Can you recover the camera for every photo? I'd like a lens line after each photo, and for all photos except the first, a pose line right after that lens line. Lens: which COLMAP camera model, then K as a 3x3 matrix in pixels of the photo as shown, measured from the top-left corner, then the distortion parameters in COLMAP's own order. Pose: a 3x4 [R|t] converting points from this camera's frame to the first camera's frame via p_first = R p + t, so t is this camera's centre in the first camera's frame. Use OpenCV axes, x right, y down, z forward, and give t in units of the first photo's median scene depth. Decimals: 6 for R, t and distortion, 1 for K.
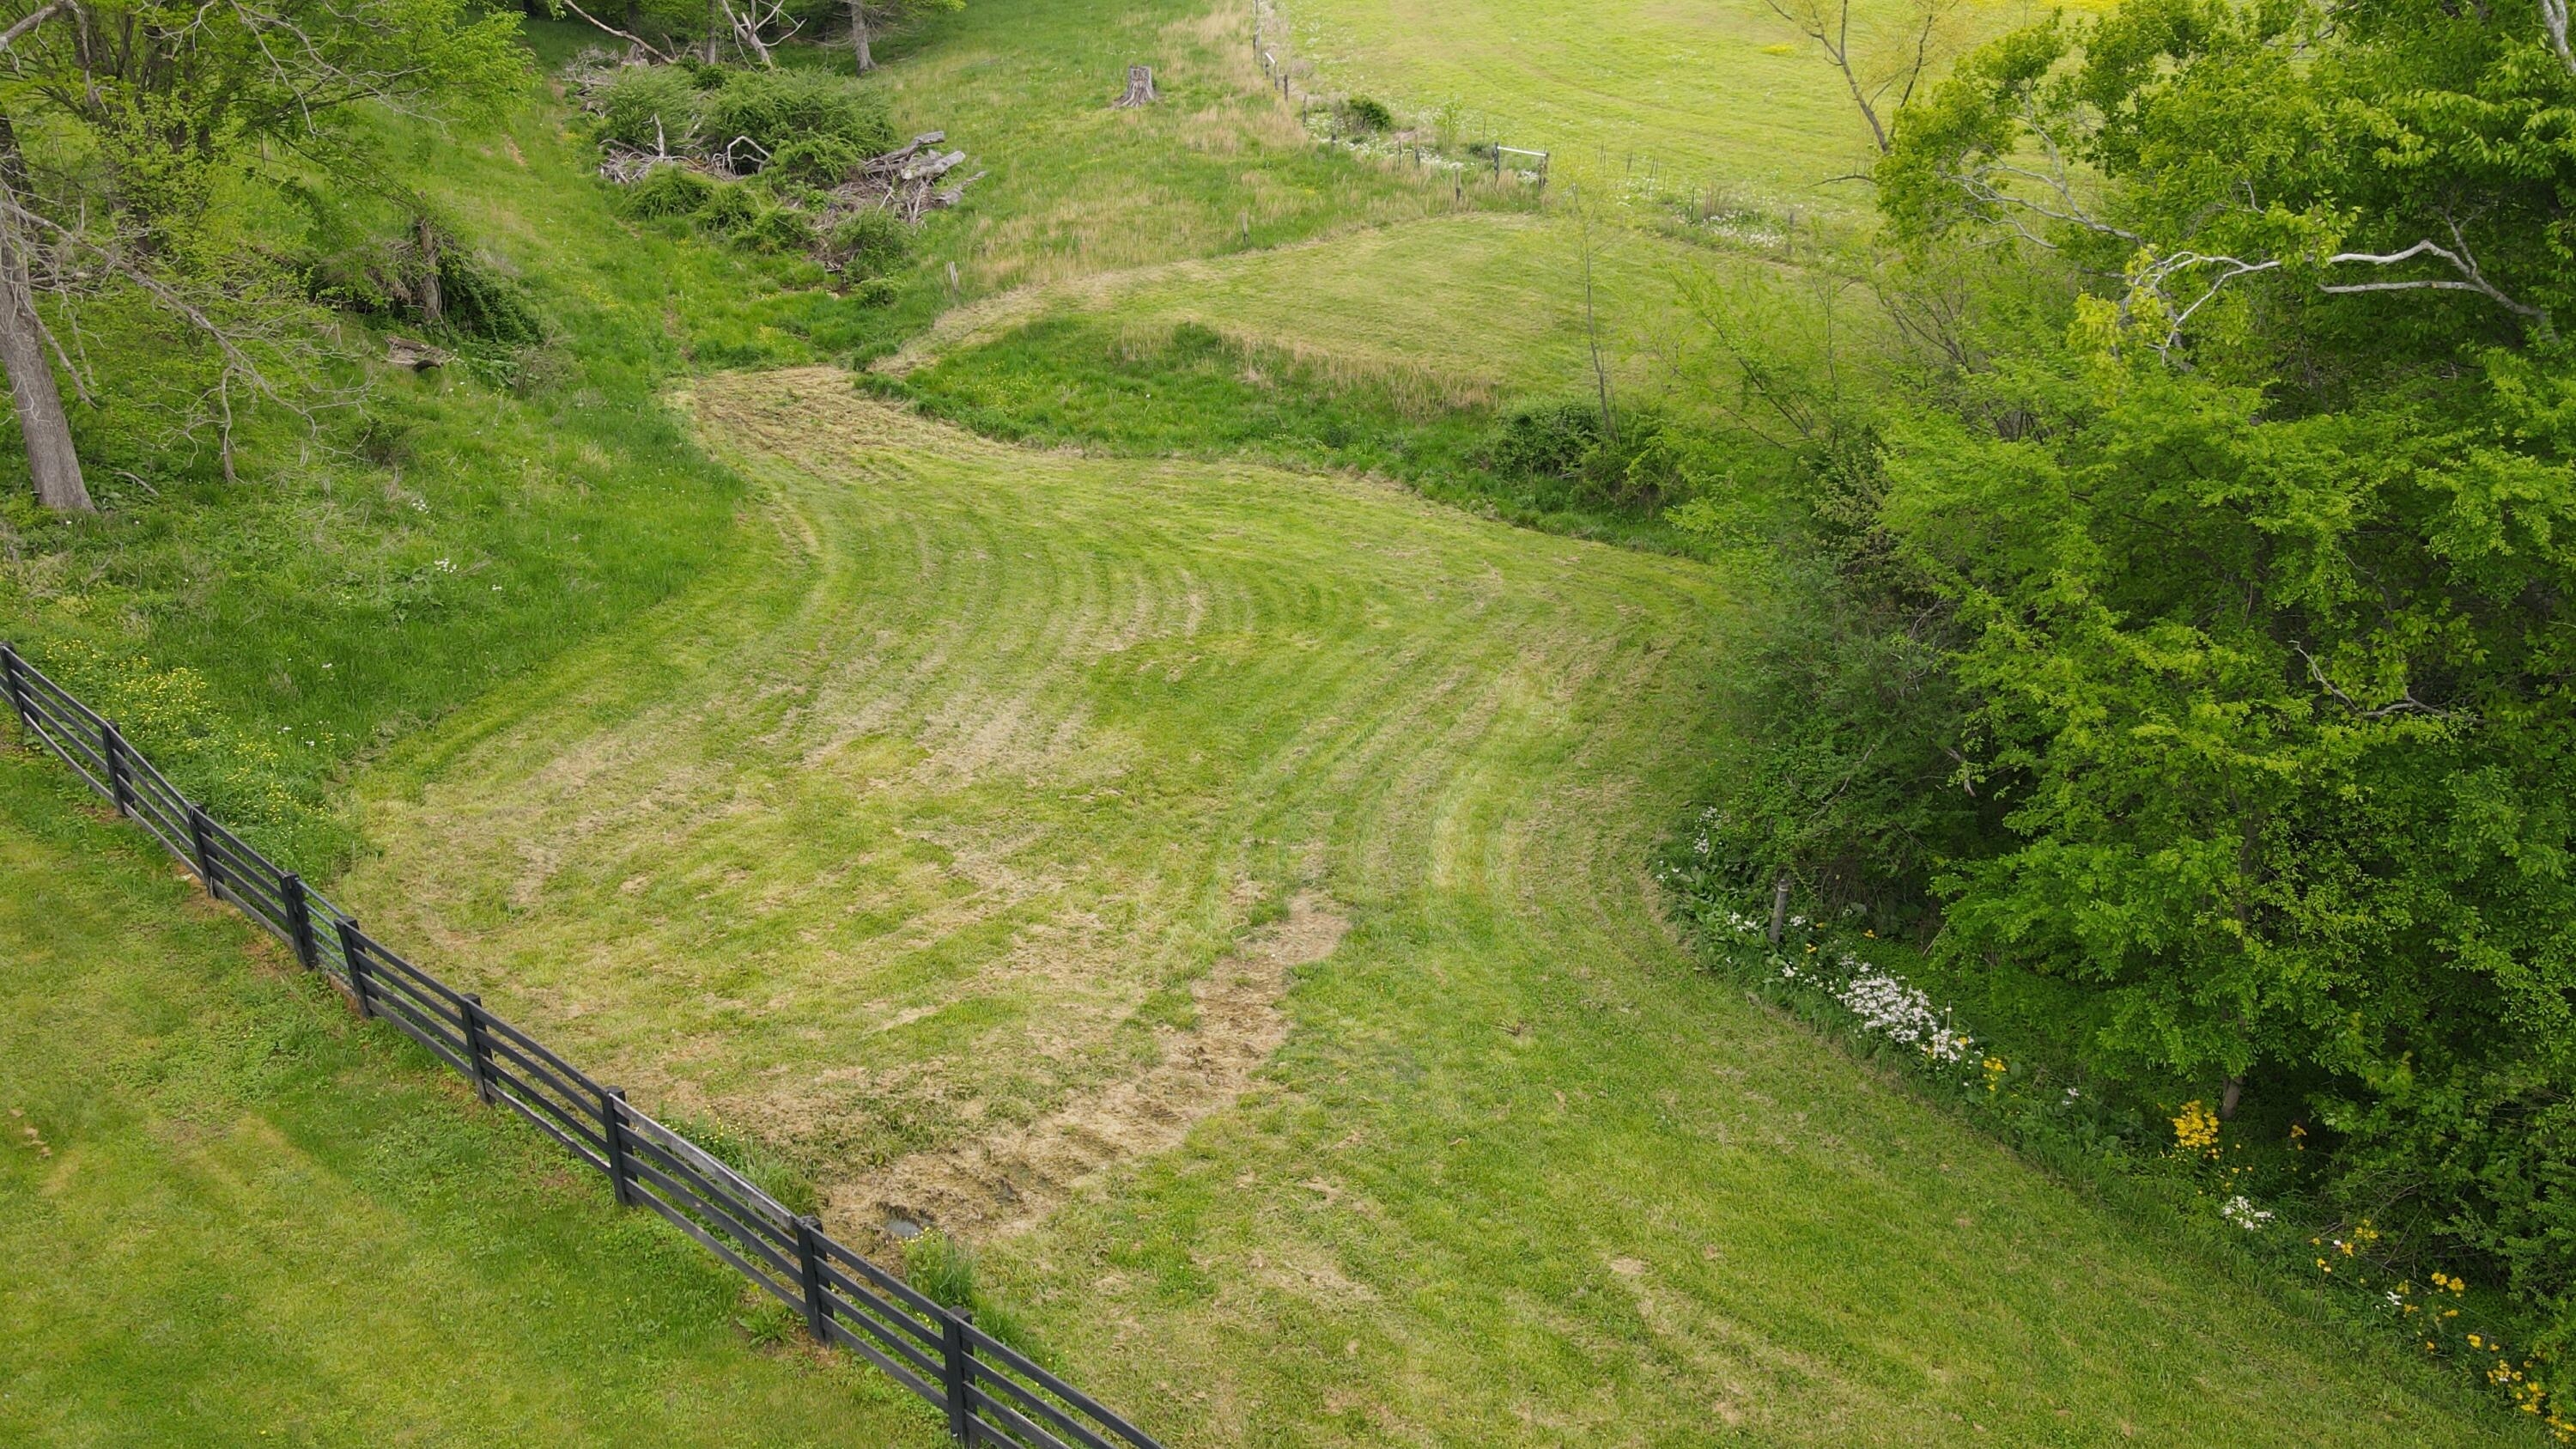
lens RADIAL K [[1871.2, 0, 1288.0], [0, 1871.2, 724.5], [0, 0, 1]] dist [0.000847, -0.000298]
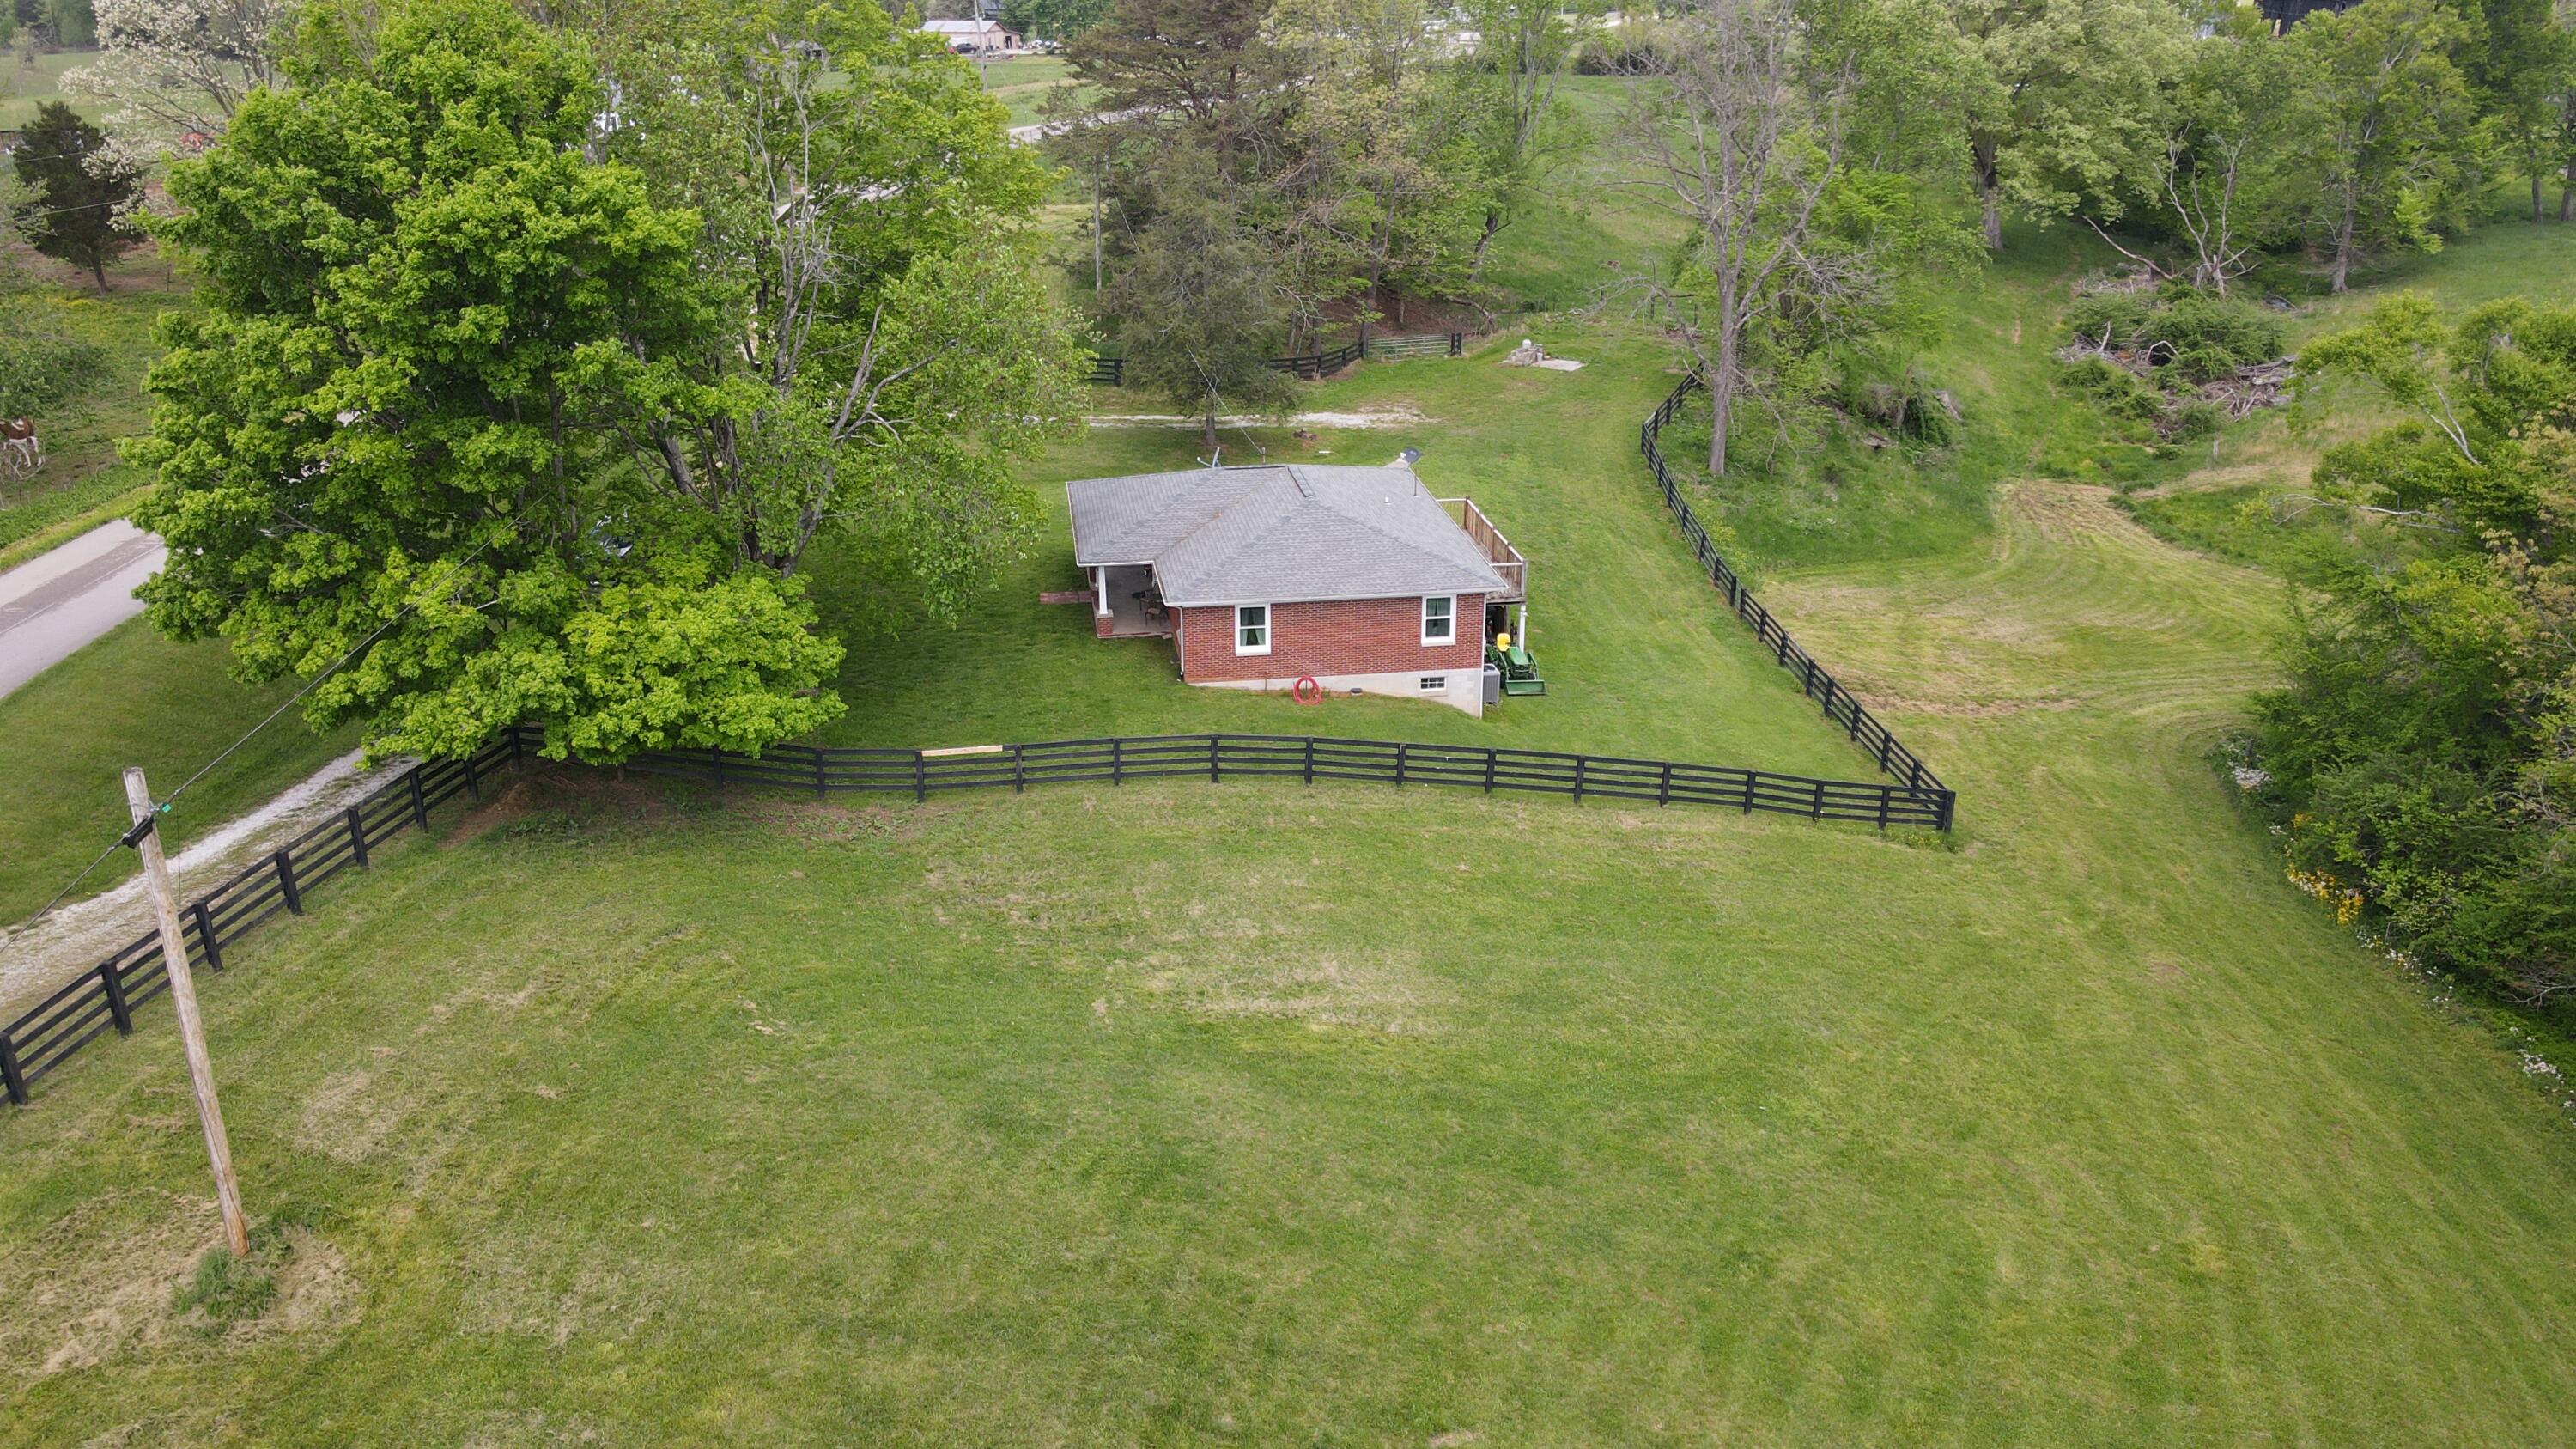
lens RADIAL K [[1871.2, 0, 1288.0], [0, 1871.2, 724.5], [0, 0, 1]] dist [0.000847, -0.000298]
pose [[0.675516, 0.265204, -0.688000, 0.573557], [-0.303010, 0.950495, 0.068877, 0.148768], [0.672208, 0.161943, 0.722434, -0.847439]]
